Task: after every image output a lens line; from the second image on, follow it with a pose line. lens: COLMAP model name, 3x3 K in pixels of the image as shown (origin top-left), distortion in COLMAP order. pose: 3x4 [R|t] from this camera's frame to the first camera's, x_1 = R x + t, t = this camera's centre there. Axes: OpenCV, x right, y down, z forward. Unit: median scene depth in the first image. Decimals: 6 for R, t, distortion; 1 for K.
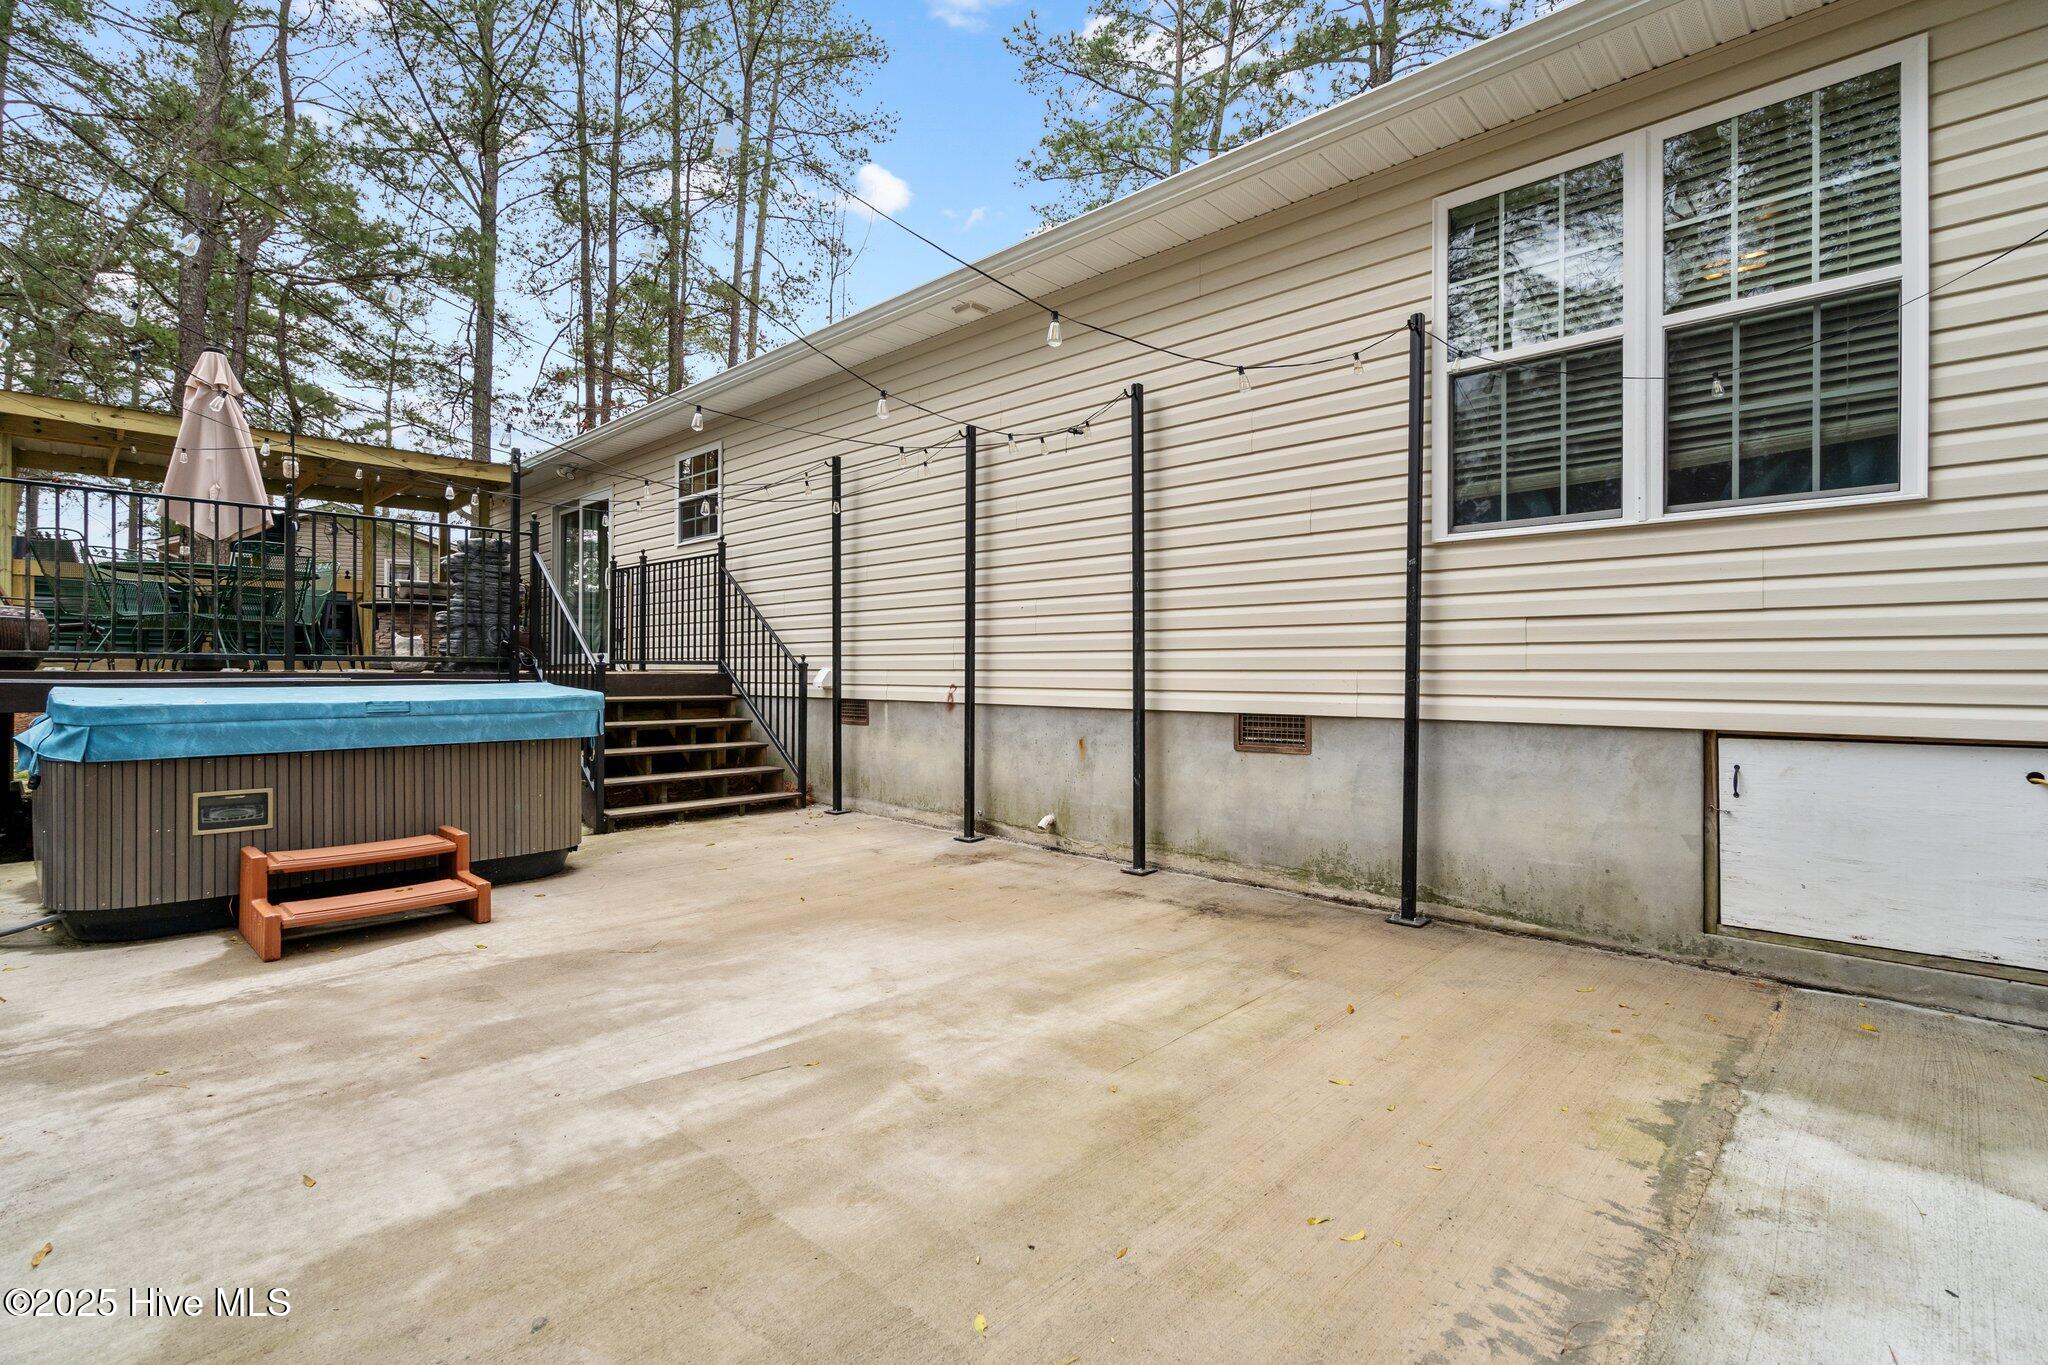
lens RADIAL K [[938.0, 0, 1028.2], [0, 938.0, 666.0], [0, 0, 1]] dist [-0.000487, -0.000250]
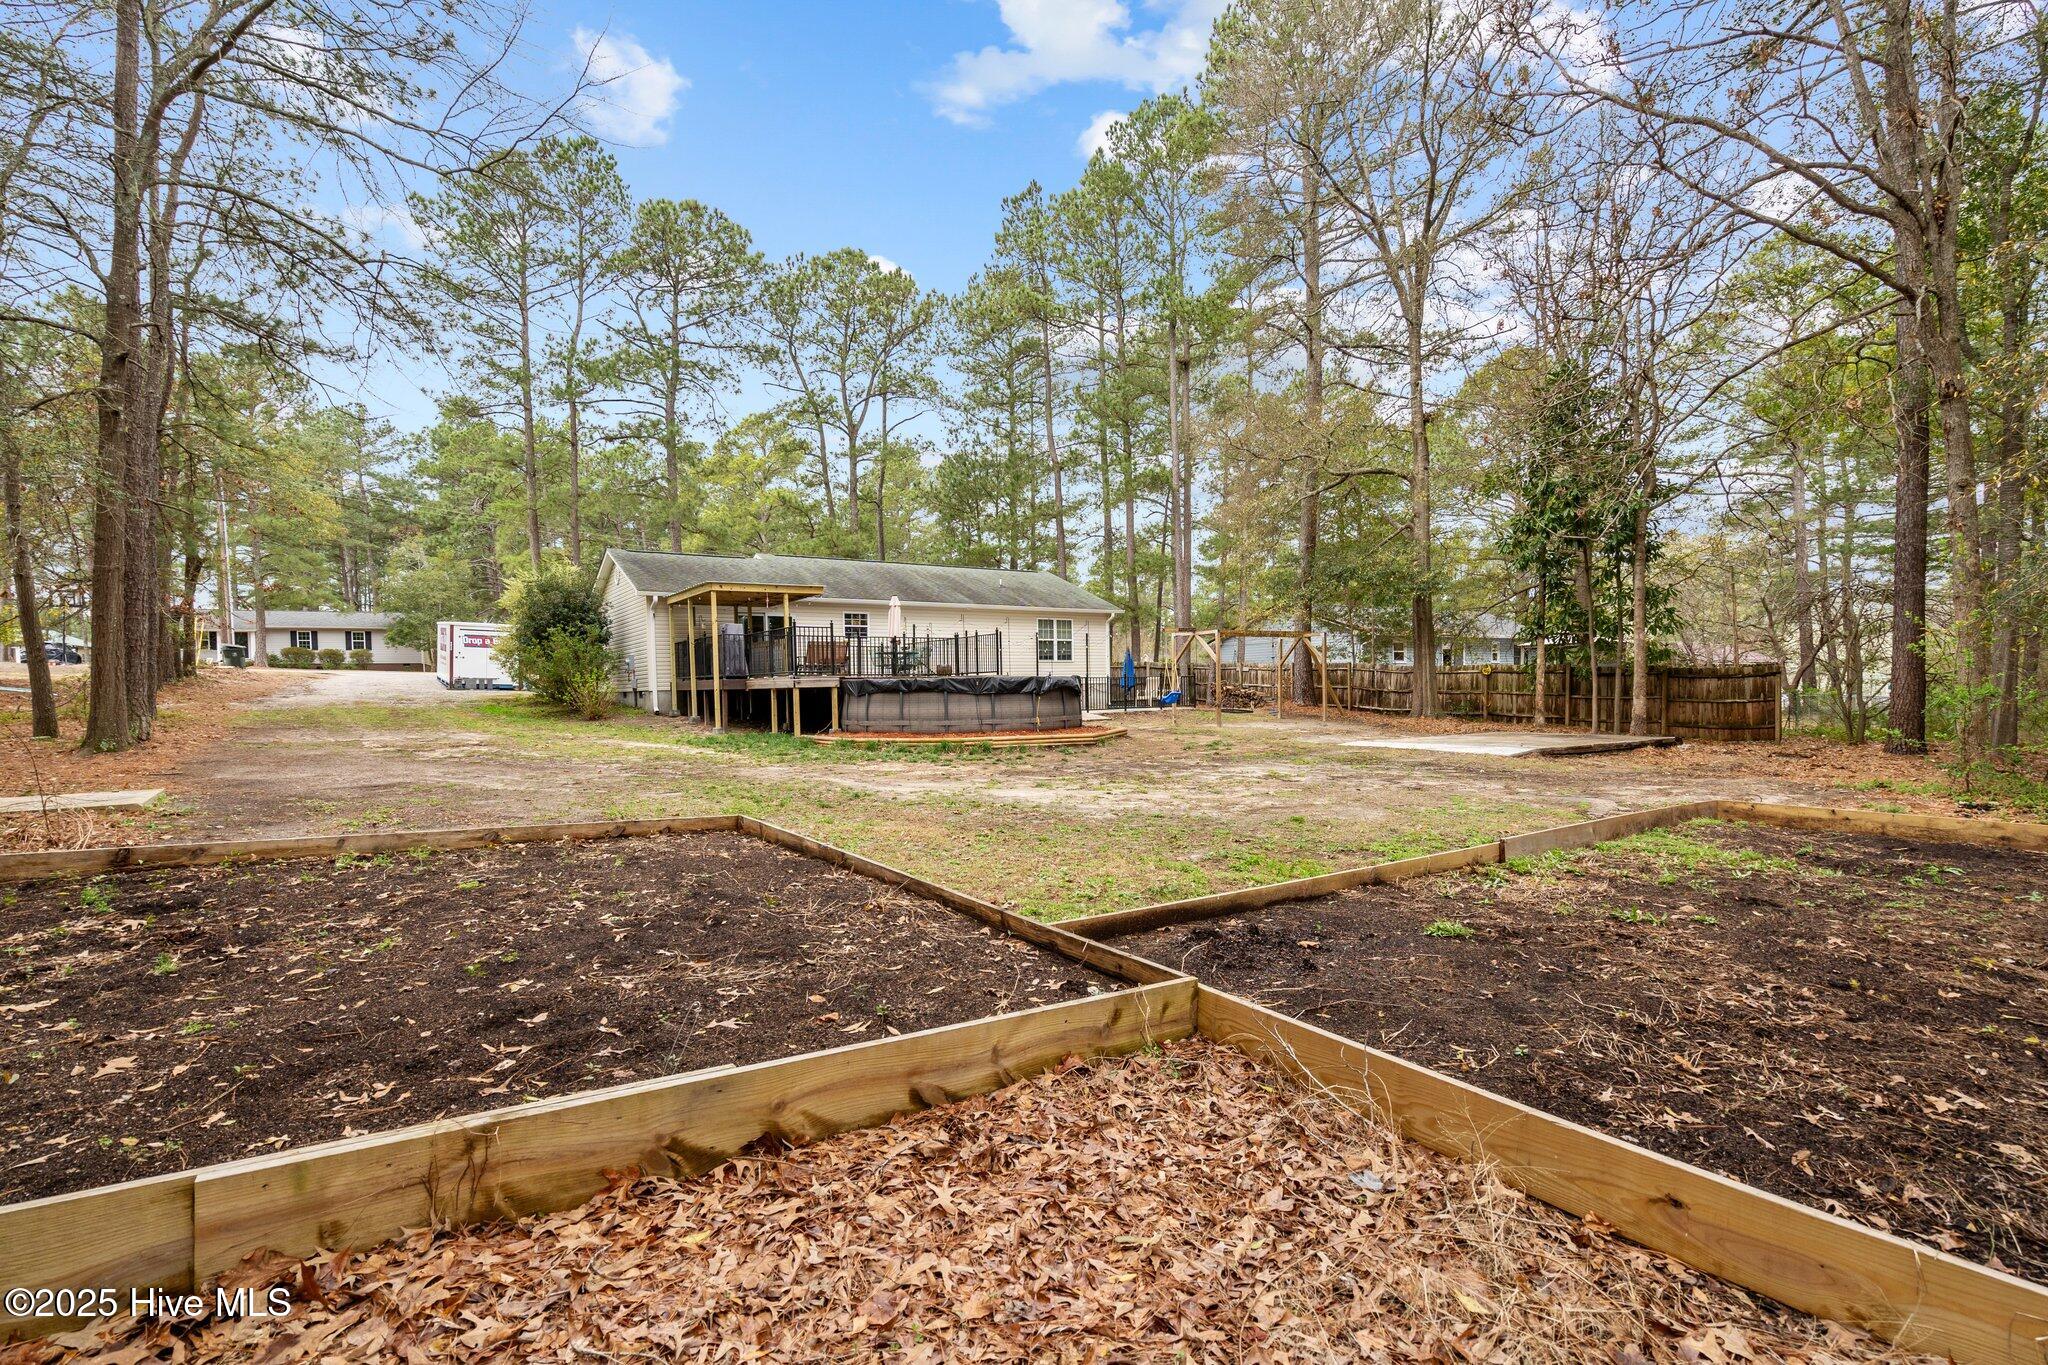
lens RADIAL K [[938.0, 0, 1028.2], [0, 938.0, 666.0], [0, 0, 1]] dist [-0.000487, -0.000250]
pose [[0.208497, 0.013355, 0.977932, -4.401251], [0.008863, 0.999840, -0.015544, 0.014800], [-0.977983, 0.011908, 0.208345, -0.329570]]
